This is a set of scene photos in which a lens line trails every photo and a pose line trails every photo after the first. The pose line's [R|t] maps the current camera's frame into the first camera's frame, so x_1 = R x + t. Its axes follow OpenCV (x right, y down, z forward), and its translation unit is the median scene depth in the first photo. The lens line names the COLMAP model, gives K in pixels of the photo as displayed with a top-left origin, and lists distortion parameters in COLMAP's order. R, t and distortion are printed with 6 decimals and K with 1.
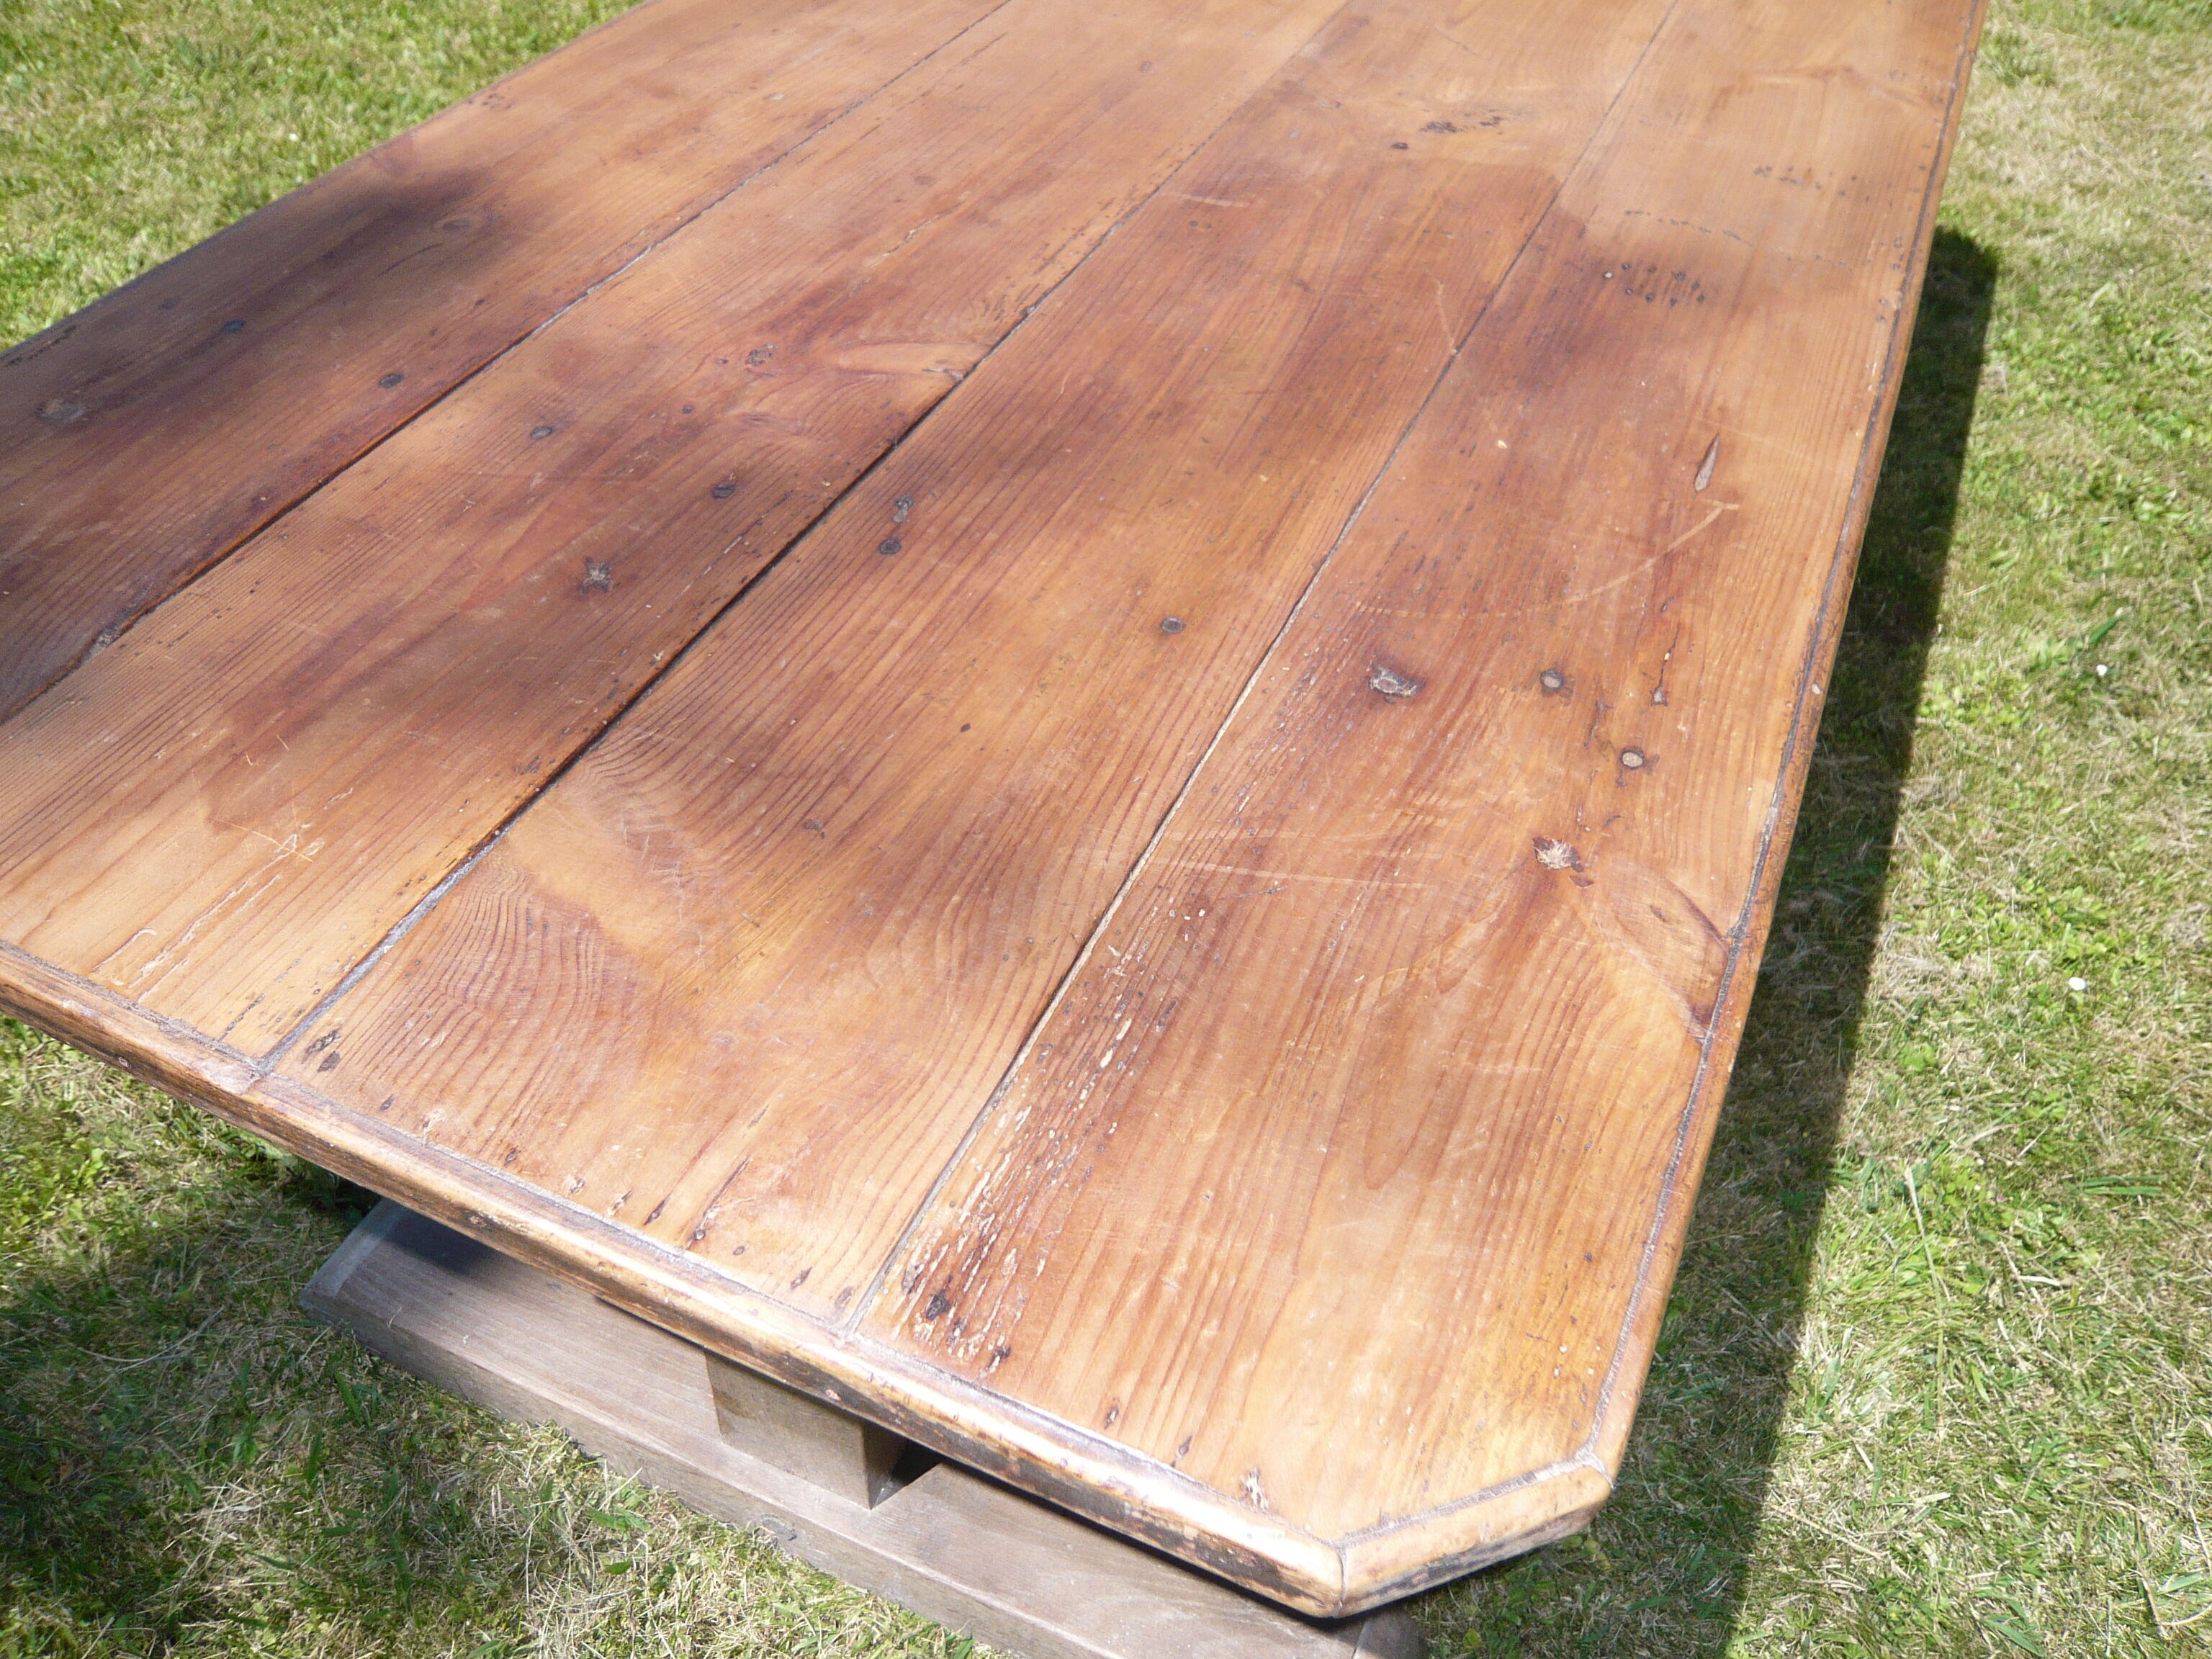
lens RADIAL K [[1888.0, 0, 1106.0], [0, 1888.0, 829.5], [0, 0, 1]] dist [-0.091242, 0.031716]
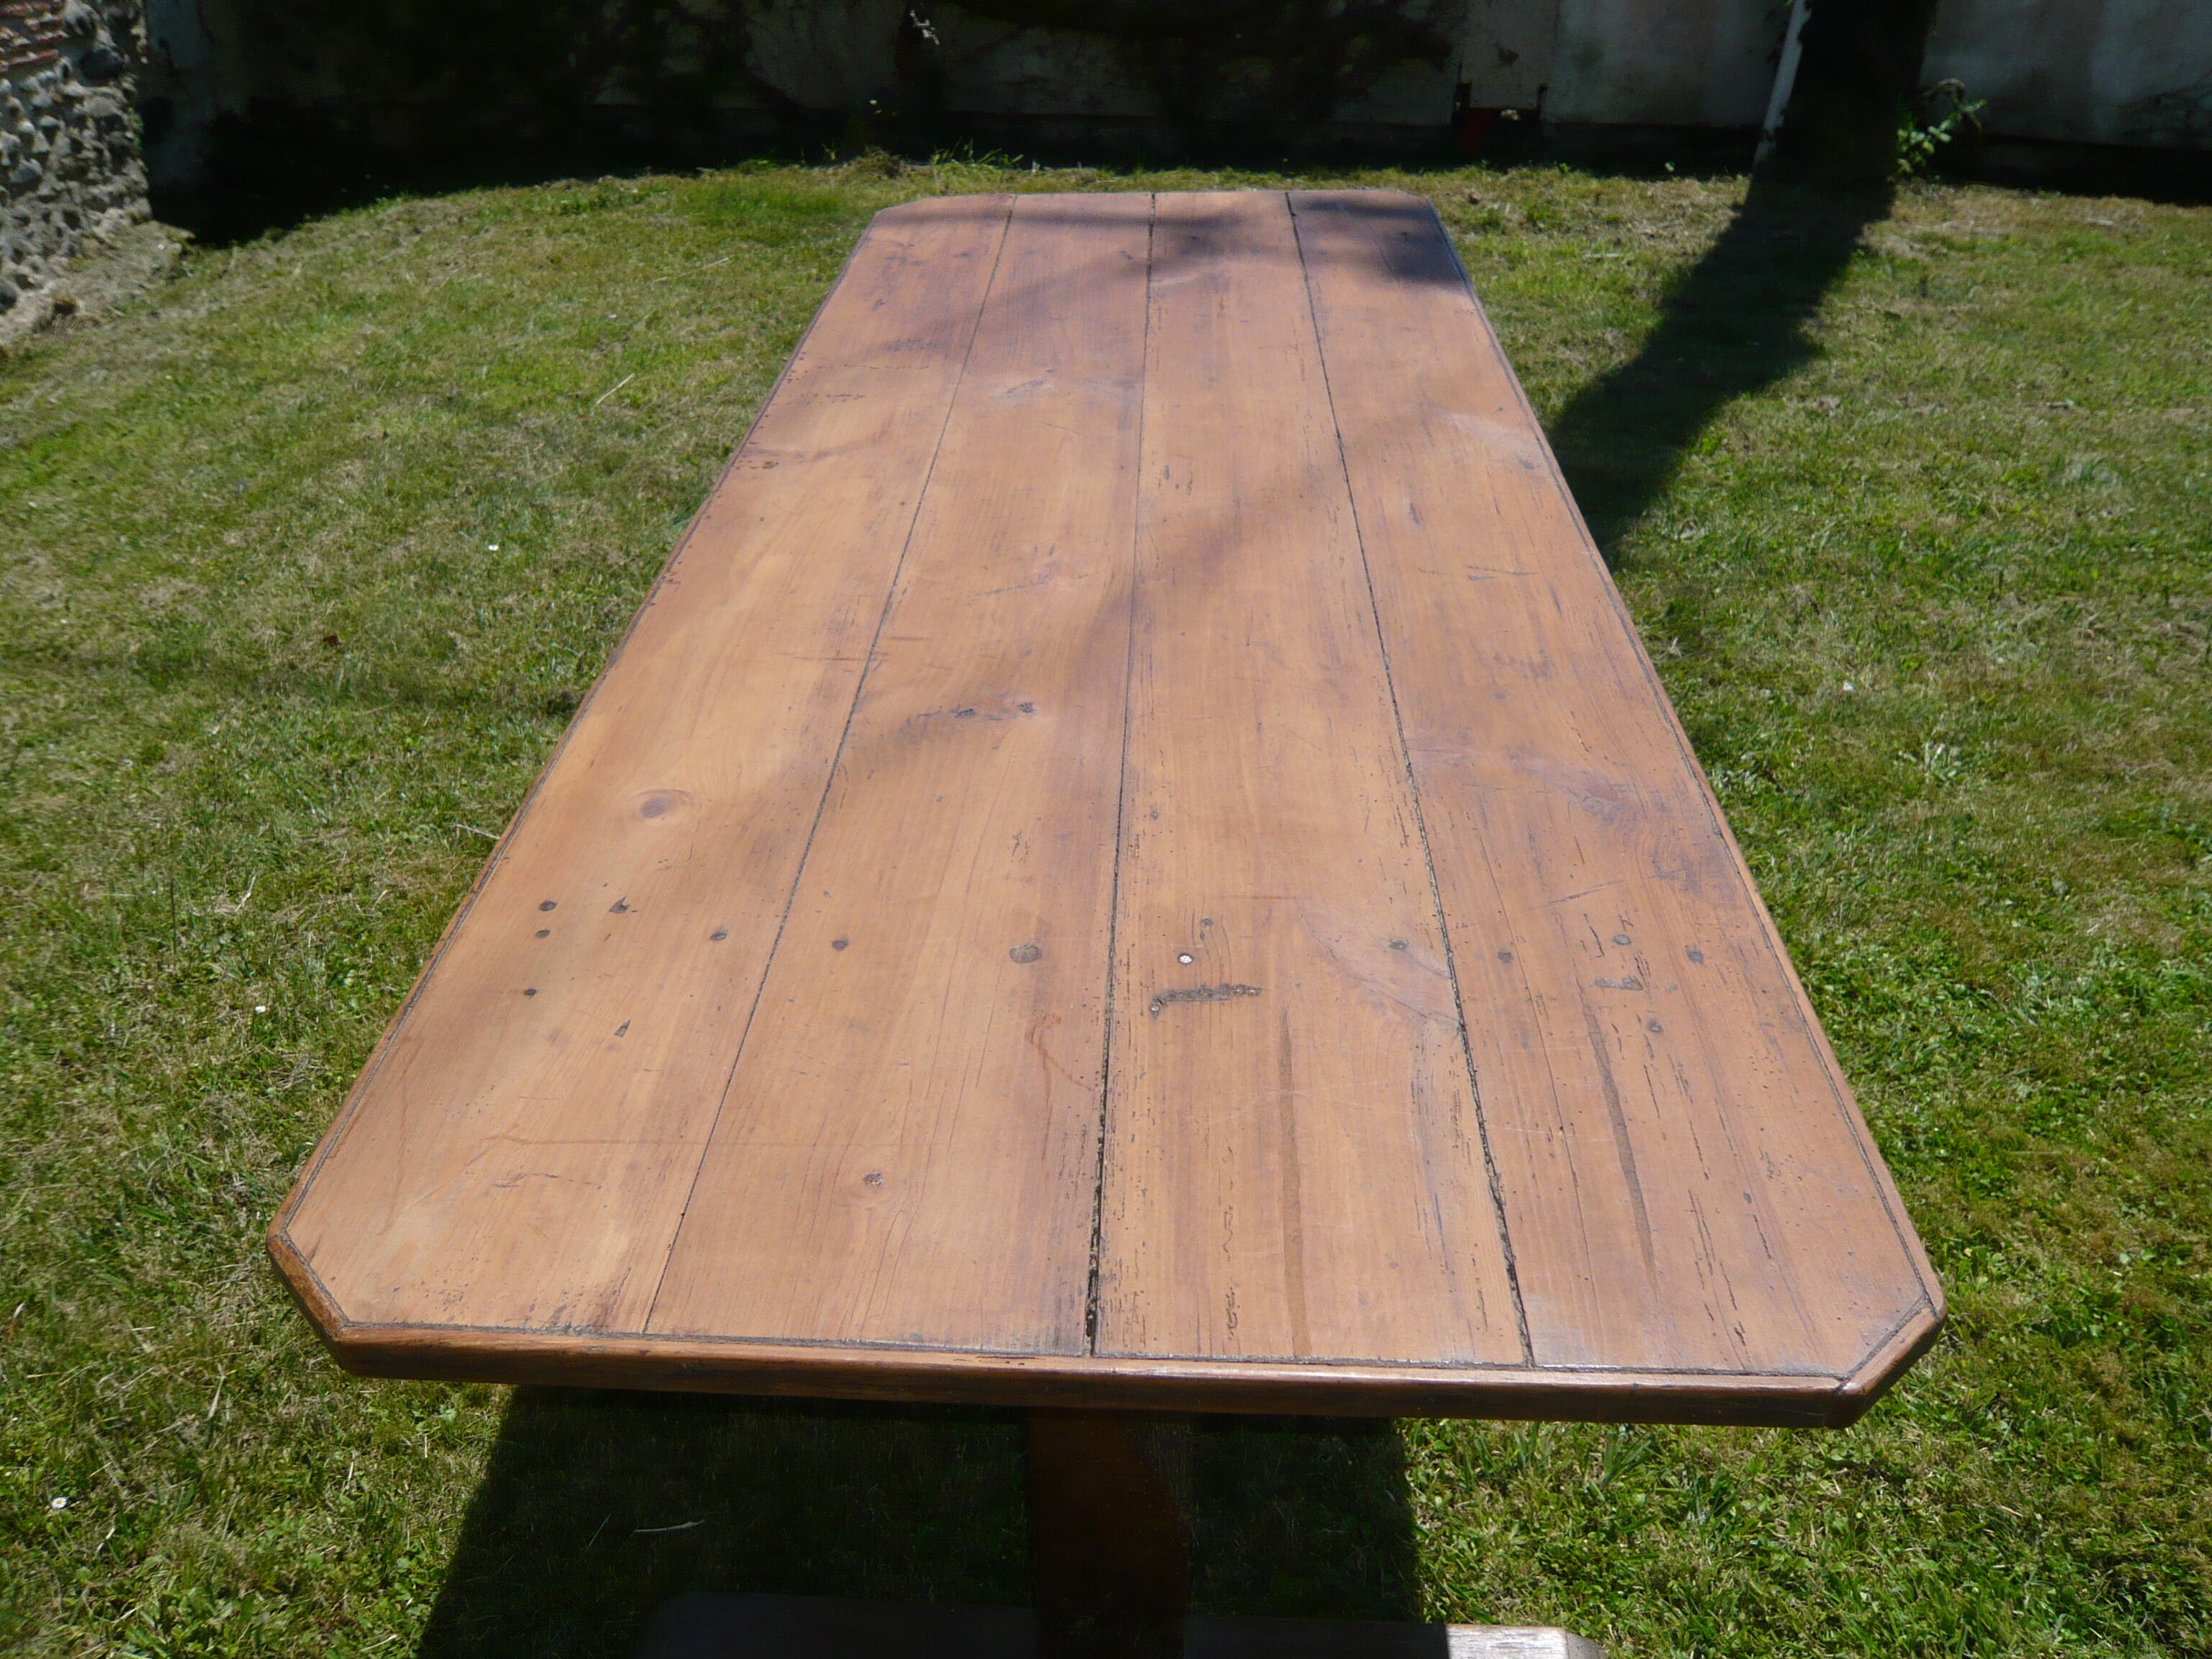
lens RADIAL K [[1888.0, 0, 1106.0], [0, 1888.0, 829.5], [0, 0, 1]] dist [-0.091242, 0.031716]
pose [[-0.925373, 0.157100, -0.344969, 1.098046], [-0.289778, 0.293496, 0.910982, -2.600235], [0.244362, 0.942963, -0.226070, 2.475227]]
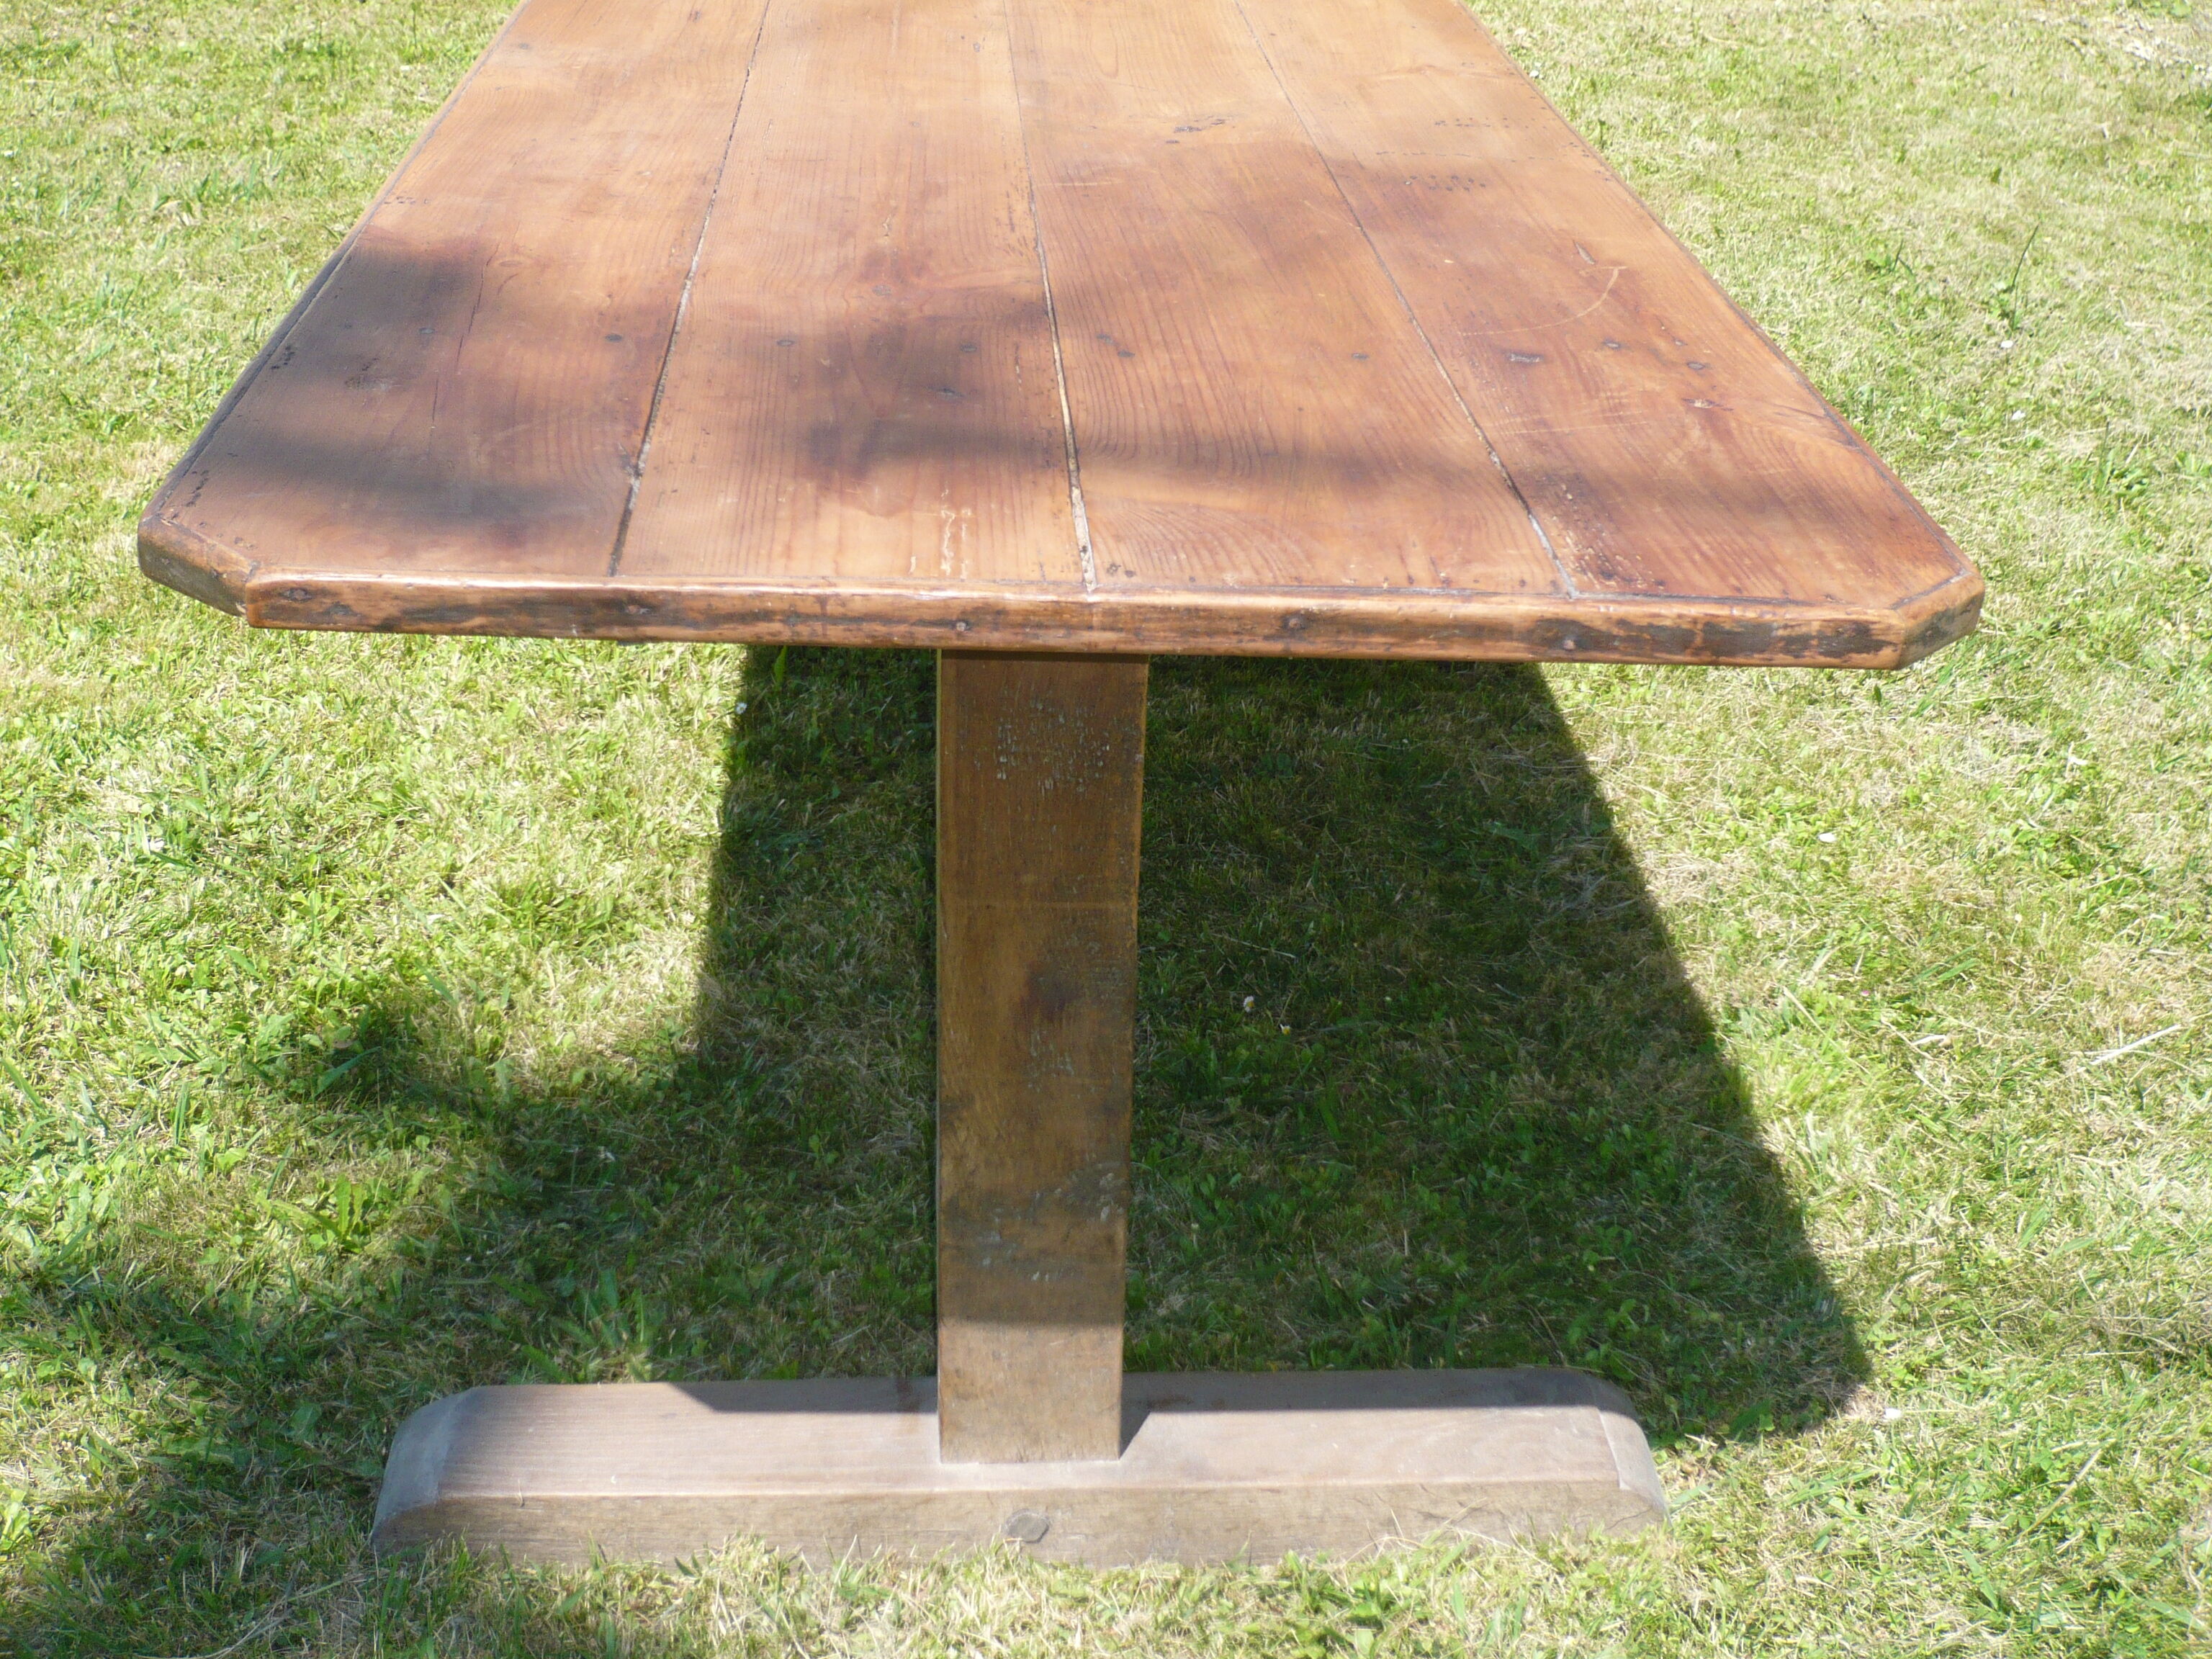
lens RADIAL K [[2751.8, 0, 1106.0], [0, 2751.8, 829.5], [0, 0, 1]] dist [-0.118572, 0.003466]
pose [[0.889649, -0.220708, 0.399765, -0.868169], [0.318620, 0.927144, -0.197195, 0.470212], [-0.327118, 0.302807, 0.895155, -0.512516]]
